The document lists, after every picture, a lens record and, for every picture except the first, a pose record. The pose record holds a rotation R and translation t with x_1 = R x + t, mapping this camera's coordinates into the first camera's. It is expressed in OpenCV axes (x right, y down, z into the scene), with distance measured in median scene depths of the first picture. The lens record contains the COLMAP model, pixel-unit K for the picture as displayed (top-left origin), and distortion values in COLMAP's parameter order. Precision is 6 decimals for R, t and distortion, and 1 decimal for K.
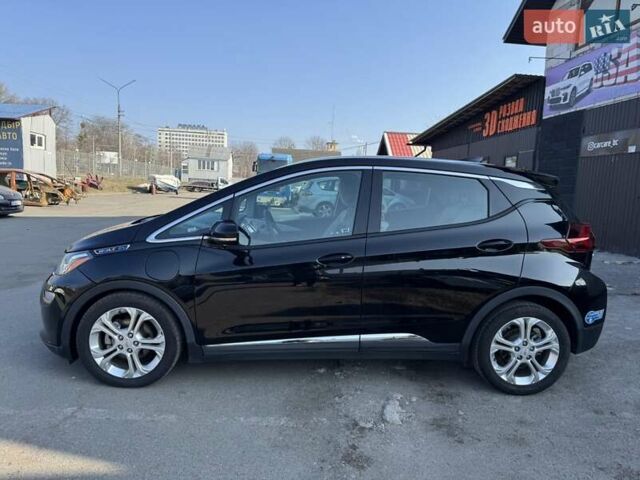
lens RADIAL K [[452.6, 0, 320.3], [0, 452.6, 238.8], [0, 0, 1]] dist [0.010863, -0.010091]
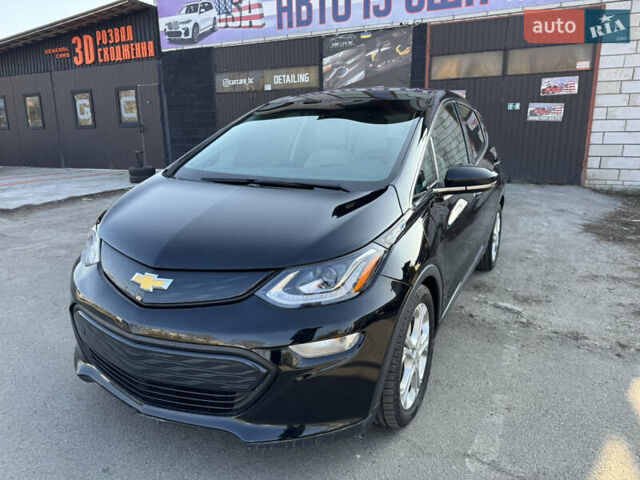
lens RADIAL K [[452.6, 0, 318.9], [0, 452.6, 238.9], [0, 0, 1]] dist [0.010863, -0.010091]
pose [[0.518722, -0.238159, 0.821102, -0.271984], [0.125954, 0.971225, 0.202132, -0.026365], [-0.845614, -0.001429, 0.533793, 0.199445]]
